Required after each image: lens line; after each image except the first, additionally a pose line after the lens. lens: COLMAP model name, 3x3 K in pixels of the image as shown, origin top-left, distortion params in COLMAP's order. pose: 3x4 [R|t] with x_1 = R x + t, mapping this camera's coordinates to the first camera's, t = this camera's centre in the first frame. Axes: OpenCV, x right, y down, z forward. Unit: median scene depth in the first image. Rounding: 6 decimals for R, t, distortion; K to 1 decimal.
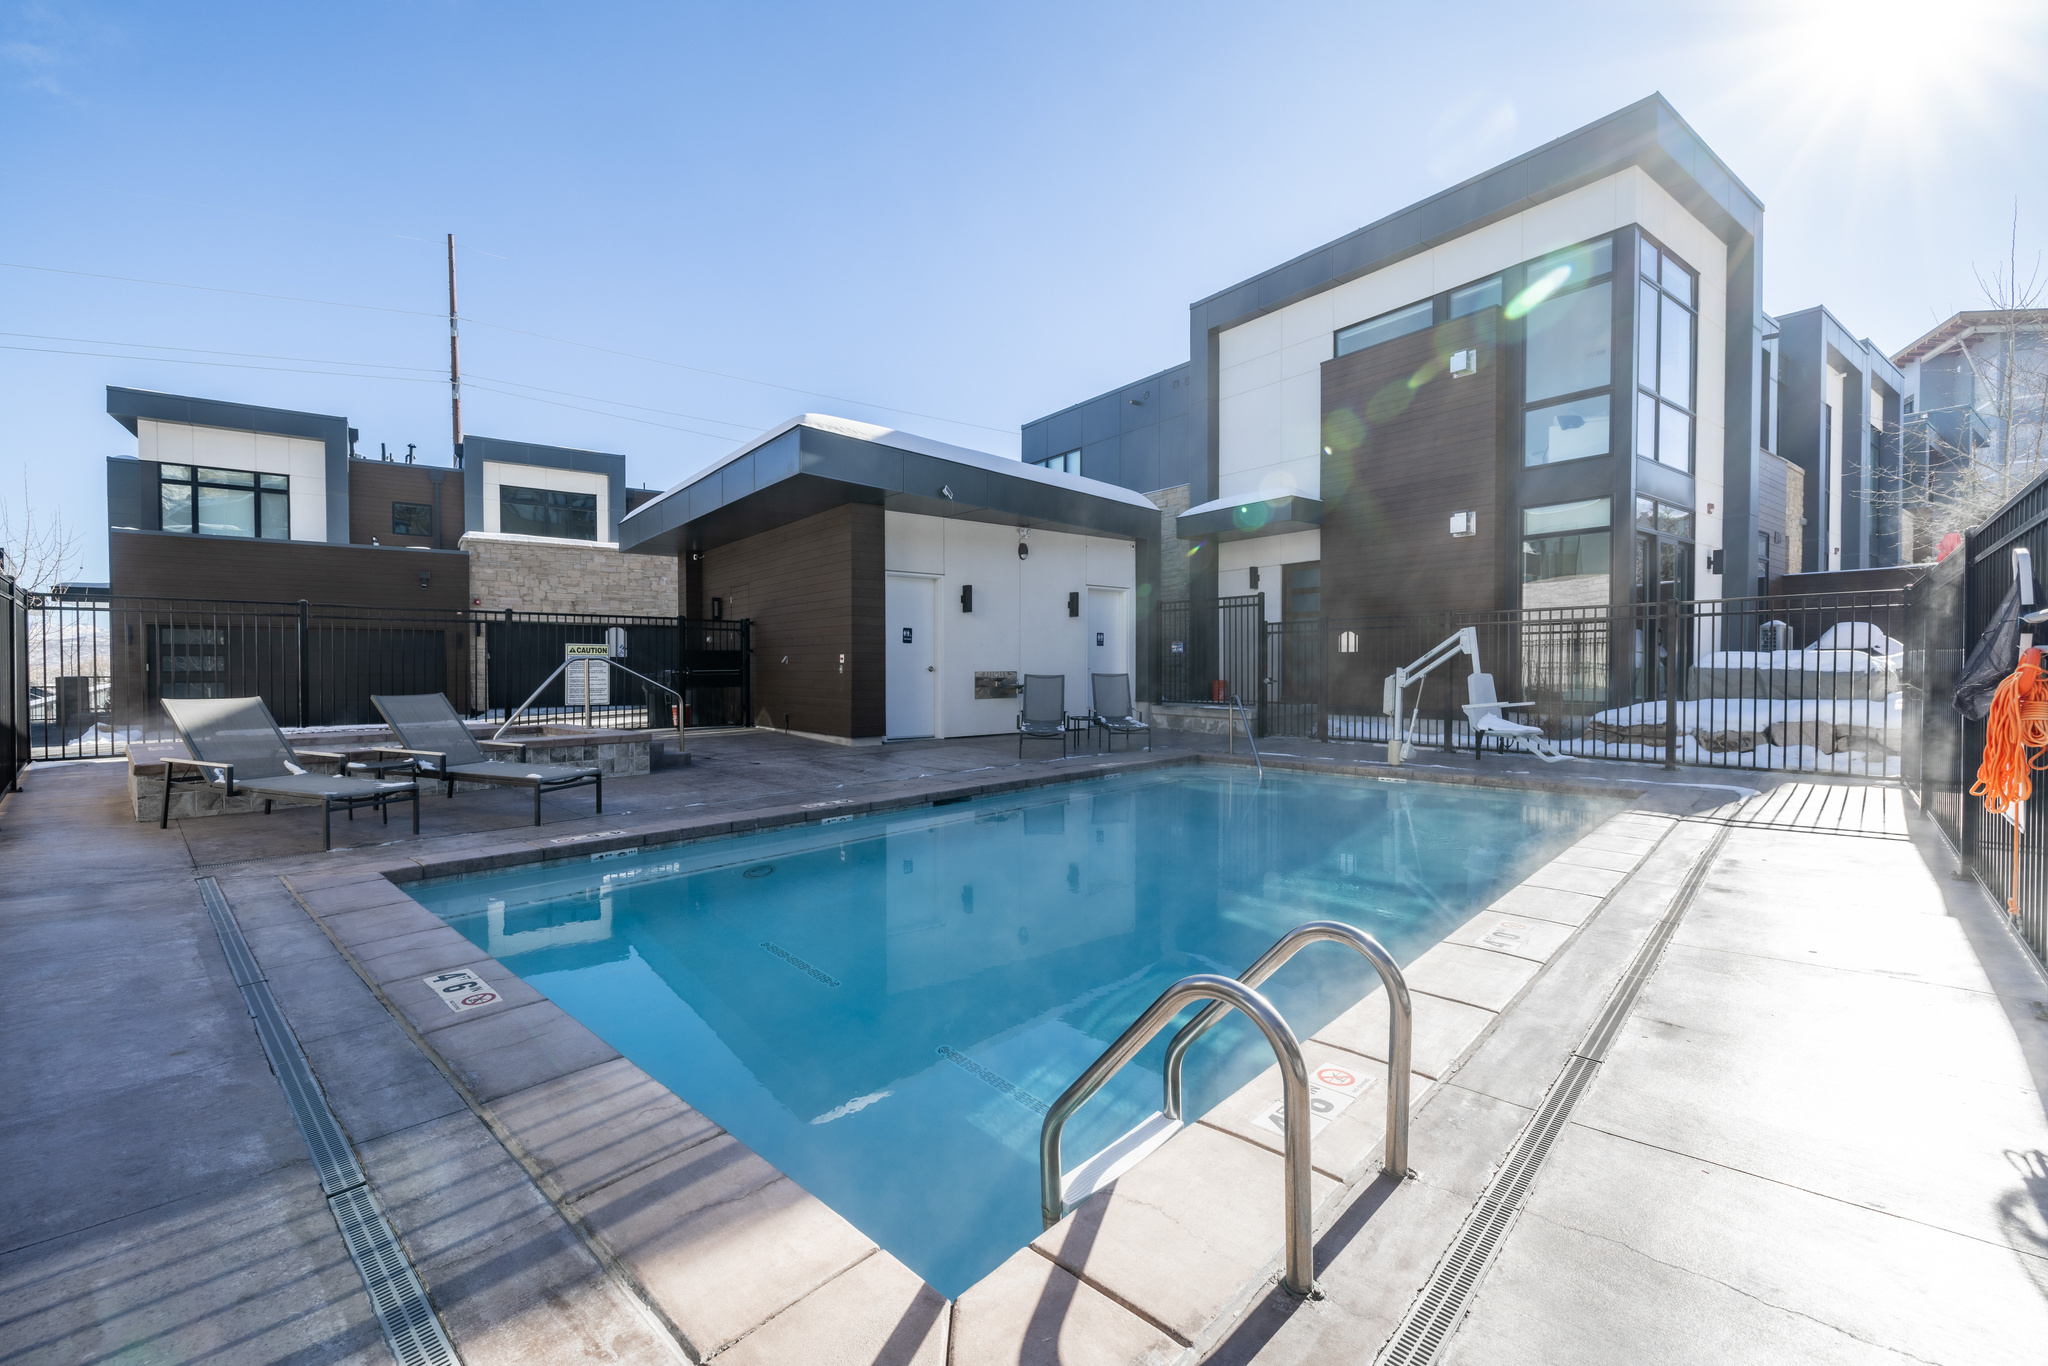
lens RADIAL K [[854.2, 0, 1021.4], [0, 854.2, 678.6], [0, 0, 1]] dist [0.003595, -0.001600]
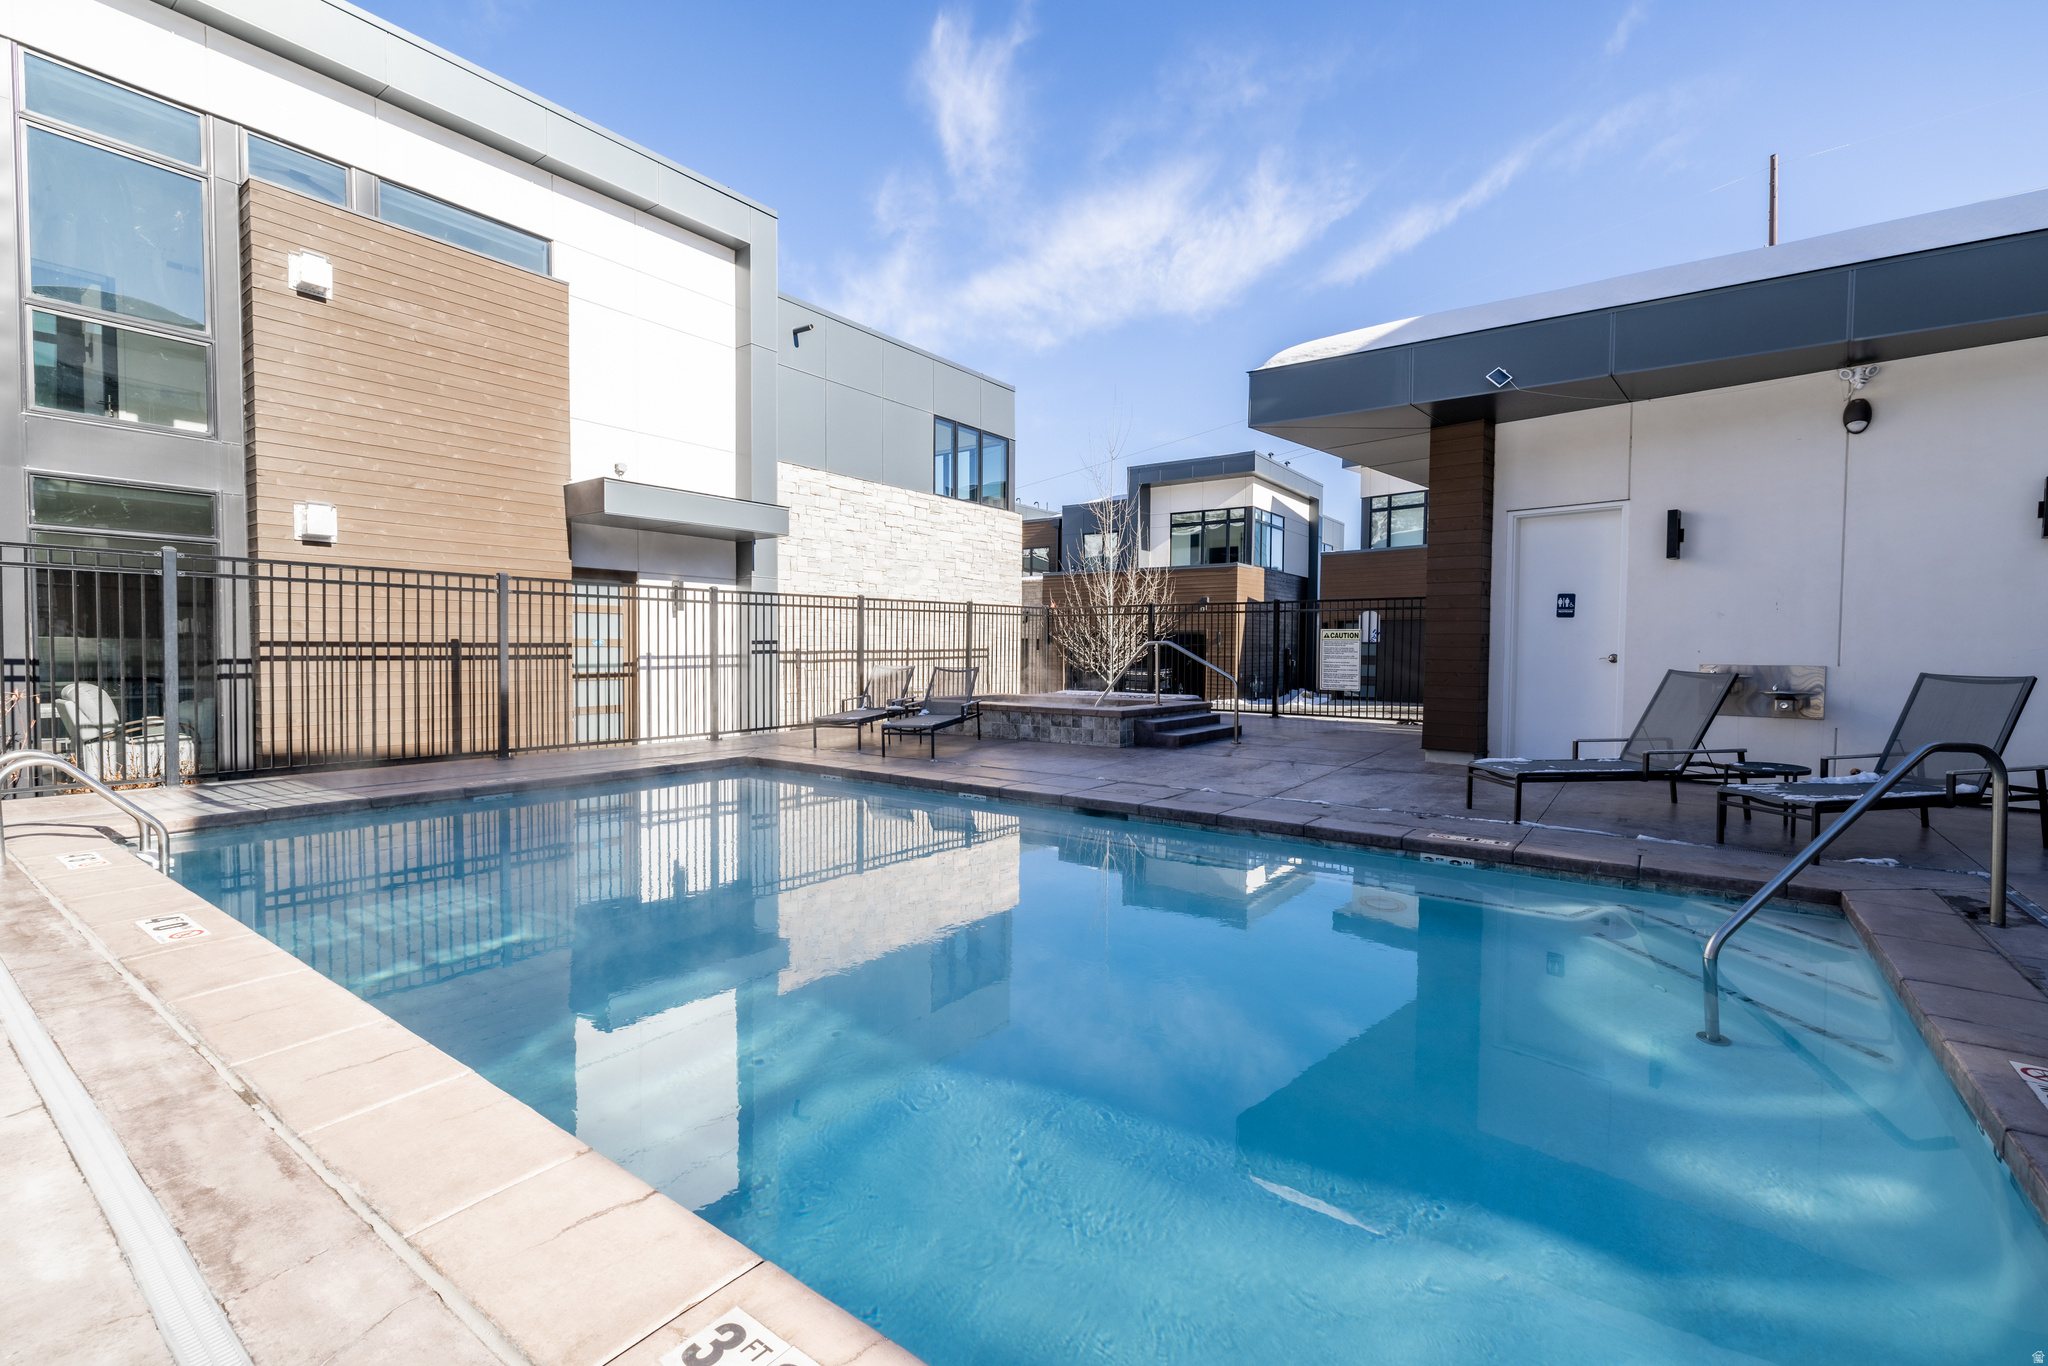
lens RADIAL K [[895.4, 0, 1050.2], [0, 895.4, 671.9], [0, 0, 1]] dist [-0.001484, 0.001676]
pose [[0.144721, 0.026163, -0.989127, 0.461926], [-0.024920, 0.999430, 0.022789, -0.006029], [0.989159, 0.021350, 0.145290, 0.509701]]
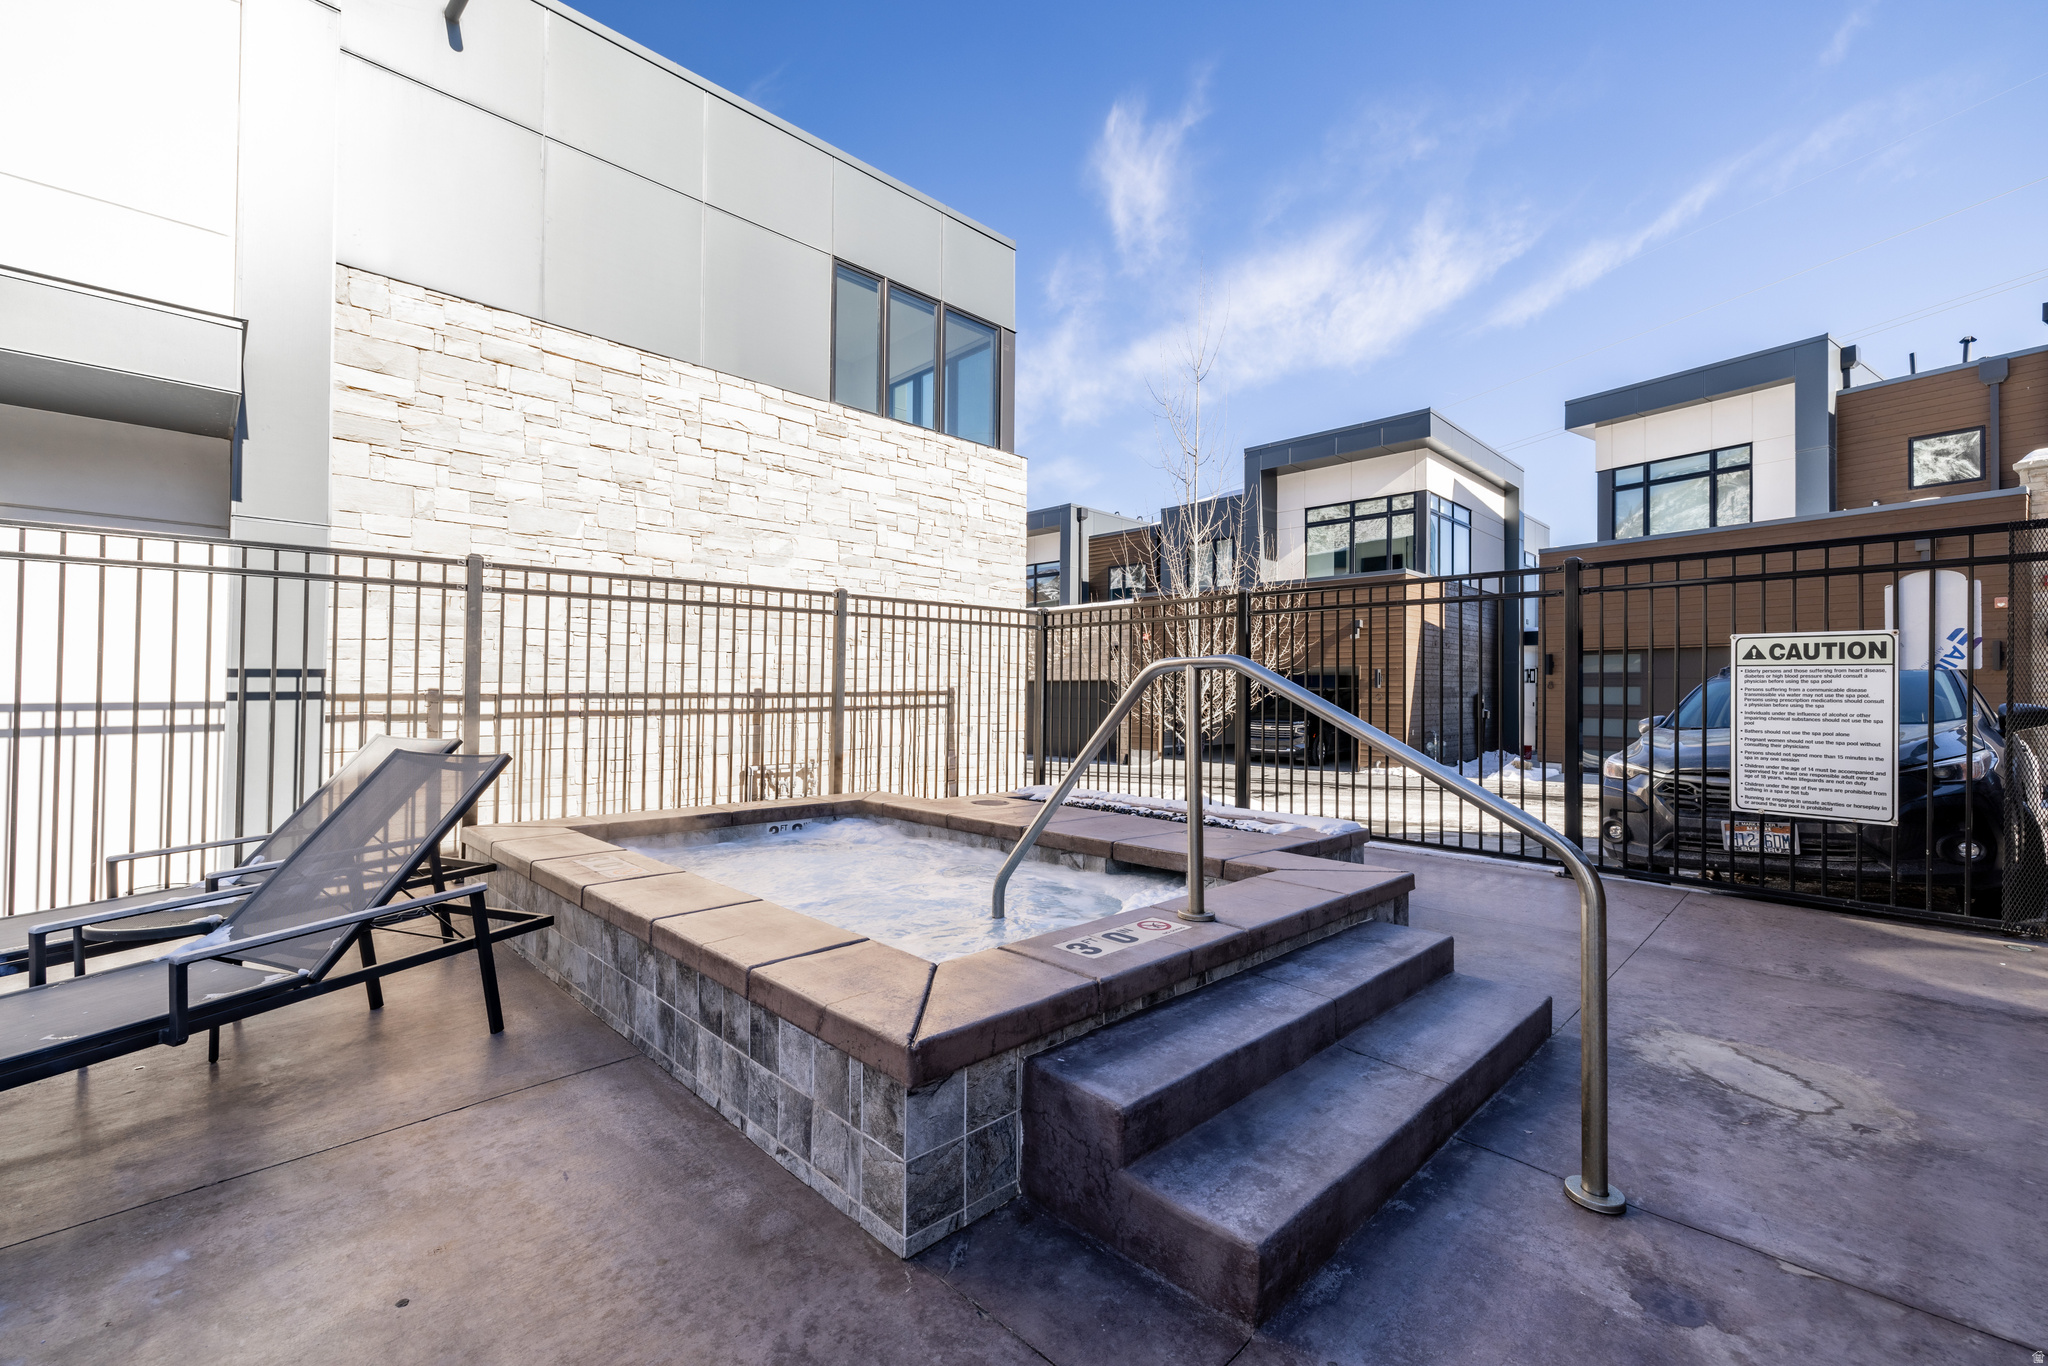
lens RADIAL K [[854.2, 0, 1036.8], [0, 854.2, 683.7], [0, 0, 1]] dist [0.003595, -0.001600]
pose [[-0.034995, -0.010450, -0.999333, -0.168455], [-0.028275, 0.999555, -0.009462, -0.009344], [0.998987, 0.027925, -0.035275, 0.706249]]
